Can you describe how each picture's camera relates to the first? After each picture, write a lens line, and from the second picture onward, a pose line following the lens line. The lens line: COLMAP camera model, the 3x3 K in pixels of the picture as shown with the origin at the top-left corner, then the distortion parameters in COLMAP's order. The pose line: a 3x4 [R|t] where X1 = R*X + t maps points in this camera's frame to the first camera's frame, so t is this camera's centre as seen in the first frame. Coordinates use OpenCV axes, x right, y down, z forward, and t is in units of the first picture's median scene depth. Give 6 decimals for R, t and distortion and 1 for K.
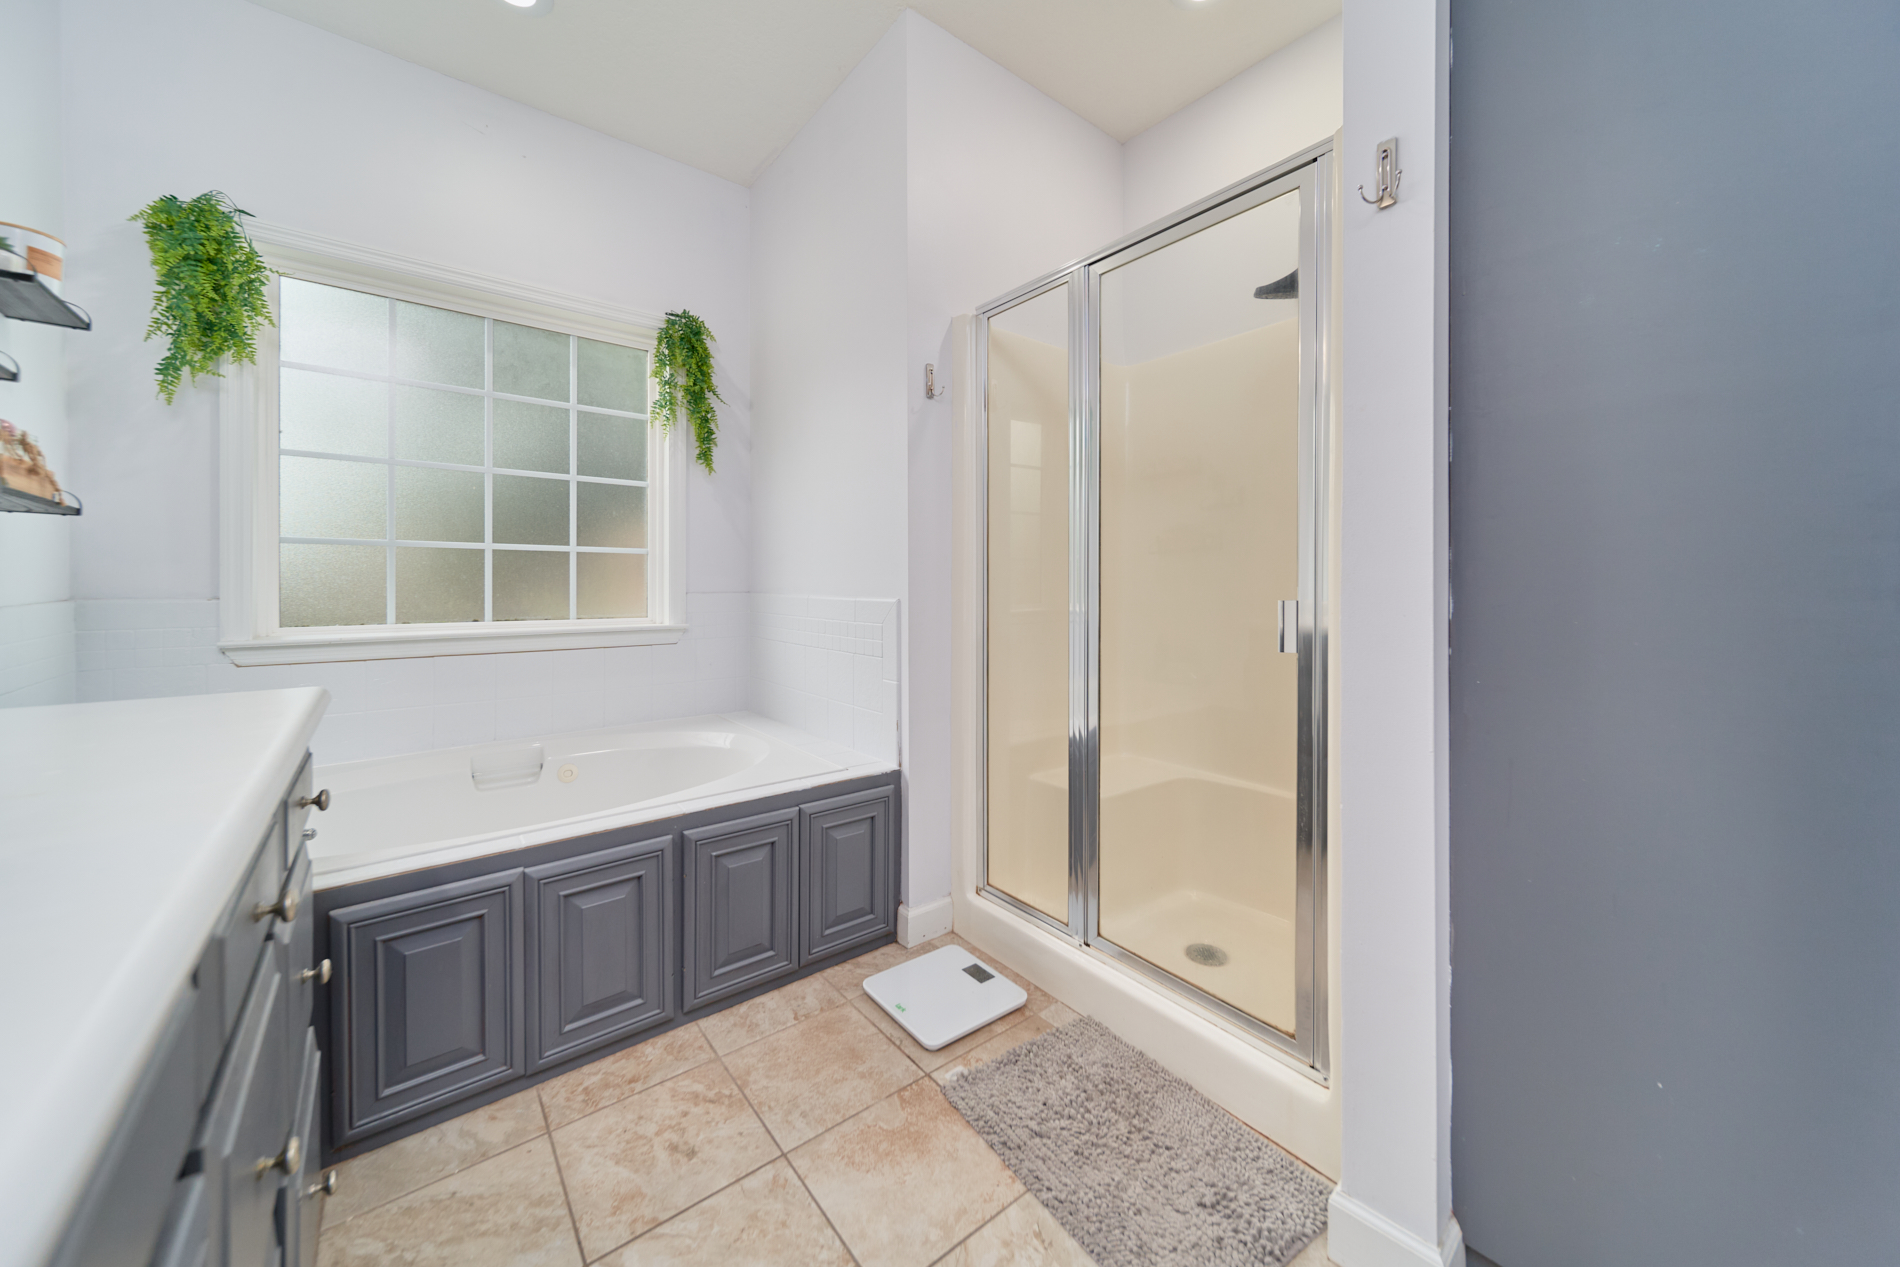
lens RADIAL K [[683.3, 0, 940.2], [0, 683.3, 576.4], [0, 0, 1]] dist [0.000031, -0.000133]
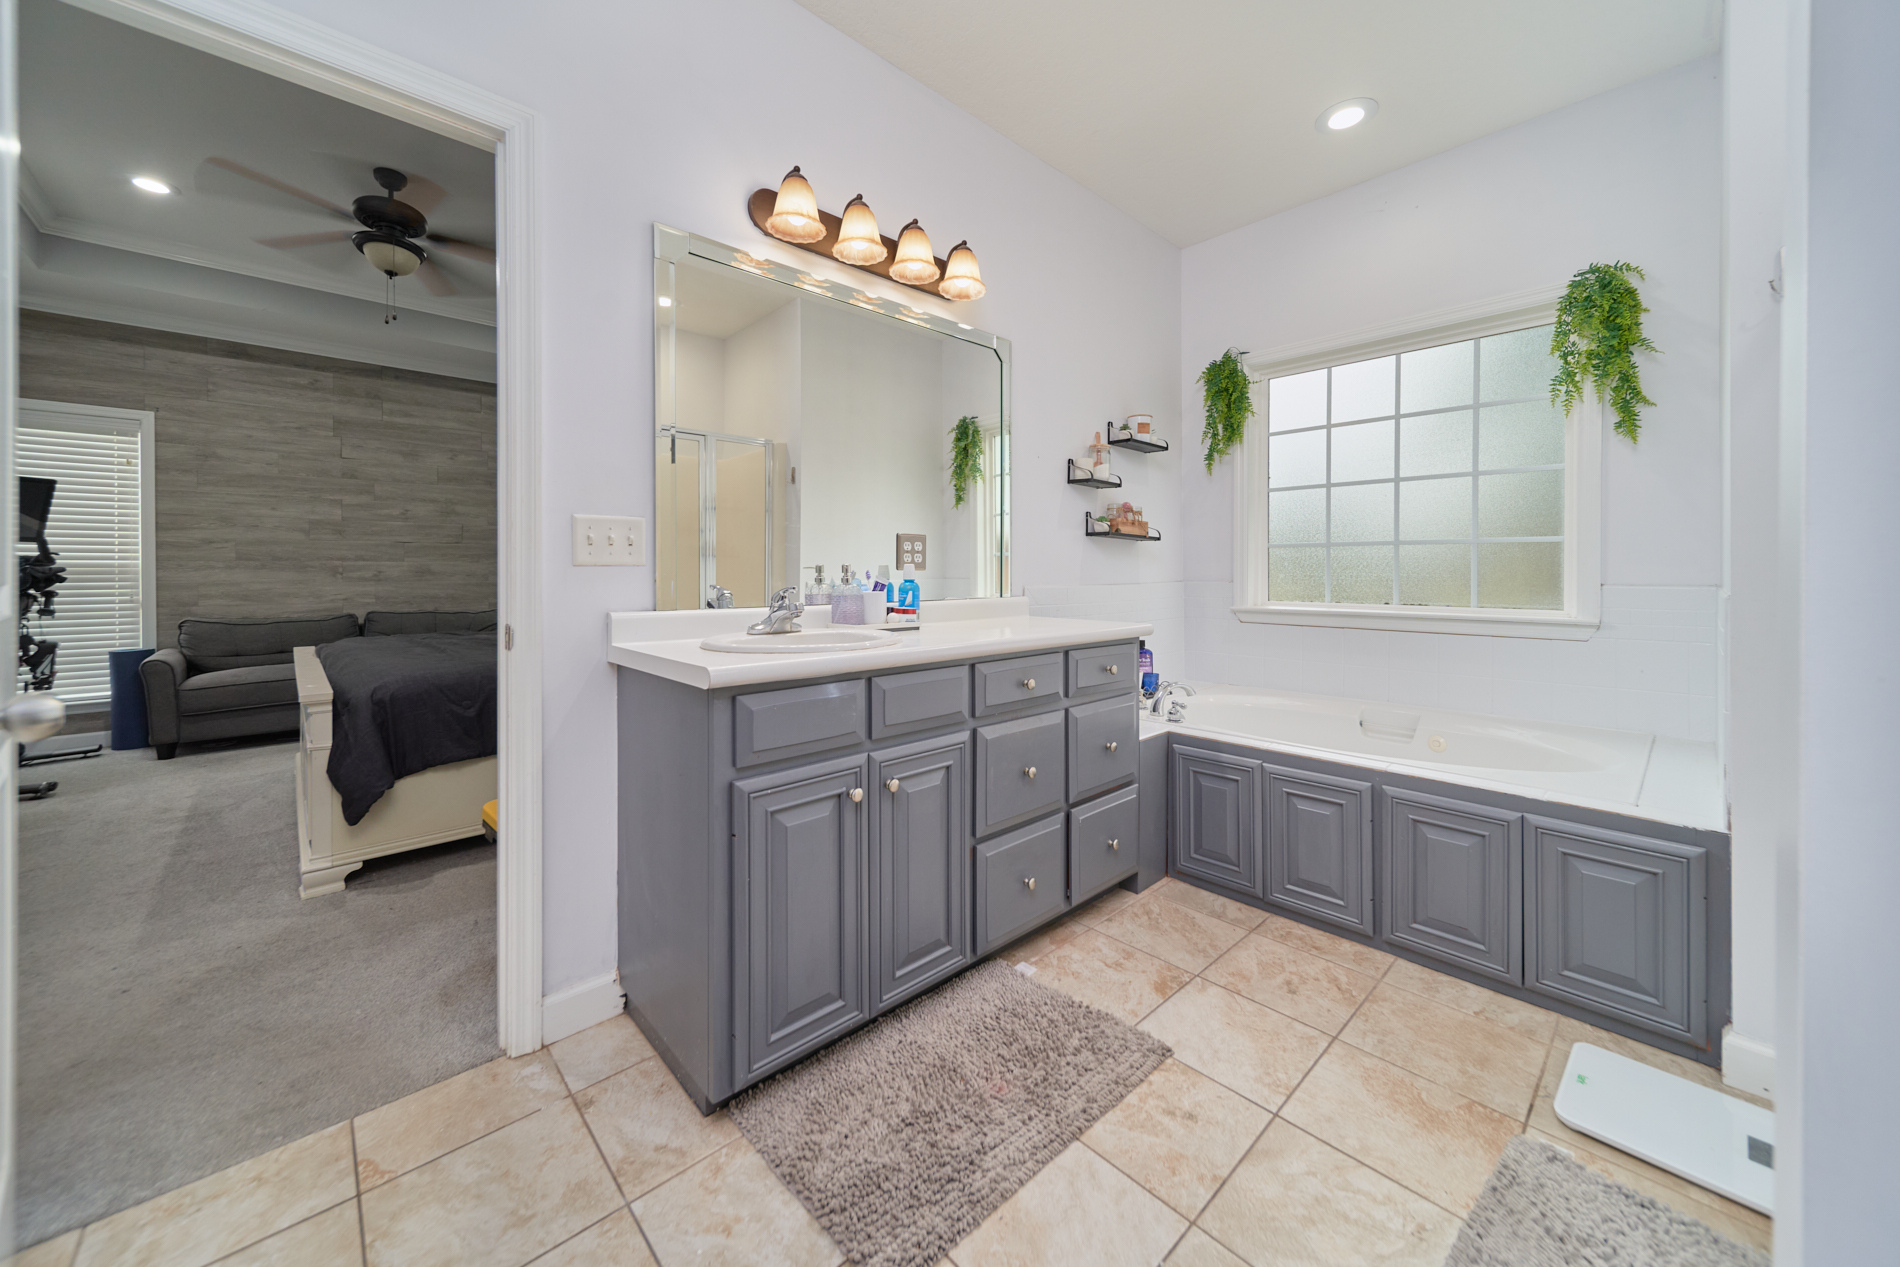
lens RADIAL K [[683.3, 0, 940.2], [0, 683.3, 576.4], [0, 0, 1]] dist [0.000031, -0.000133]
pose [[0.071312, 0.002791, -0.997450, 0.752656], [0.004160, 0.999987, 0.003095, 0.010307], [0.997445, -0.004370, 0.071299, 0.168412]]
